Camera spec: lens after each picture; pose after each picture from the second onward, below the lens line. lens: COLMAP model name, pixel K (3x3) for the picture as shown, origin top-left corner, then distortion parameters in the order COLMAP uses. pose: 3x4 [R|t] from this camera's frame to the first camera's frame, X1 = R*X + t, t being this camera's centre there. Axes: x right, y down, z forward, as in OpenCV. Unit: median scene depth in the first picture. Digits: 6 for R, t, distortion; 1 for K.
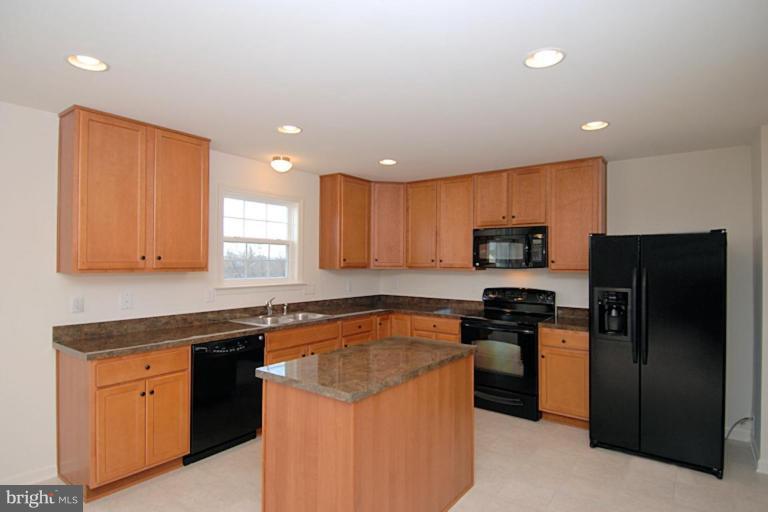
lens RADIAL K [[397.7, 0, 384.0], [0, 397.7, 256.0], [0, 0, 1]] dist [0.002200, -0.000079]
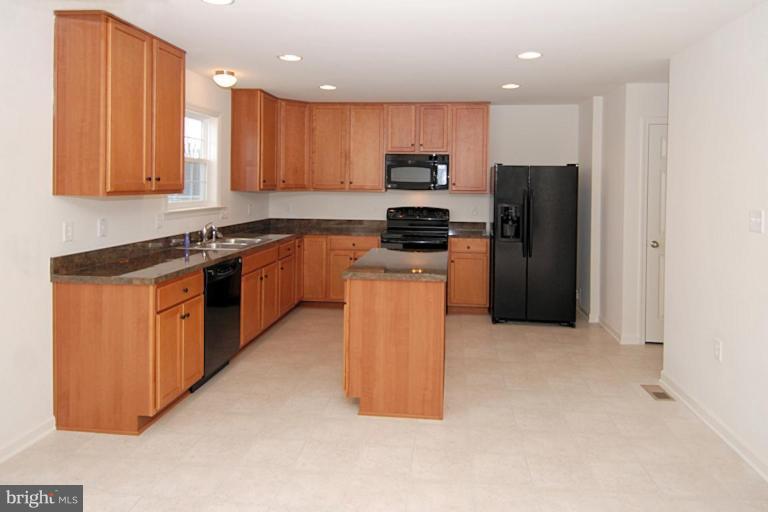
lens RADIAL K [[496.9, 0, 384.4], [0, 496.9, 186.5], [0, 0, 1]] dist [-0.002308, -0.000990]
pose [[0.865467, 0.001827, 0.500963, -0.499493], [-0.013719, 0.999705, 0.020055, -0.006272], [-0.500779, -0.024230, 0.865236, -0.195159]]
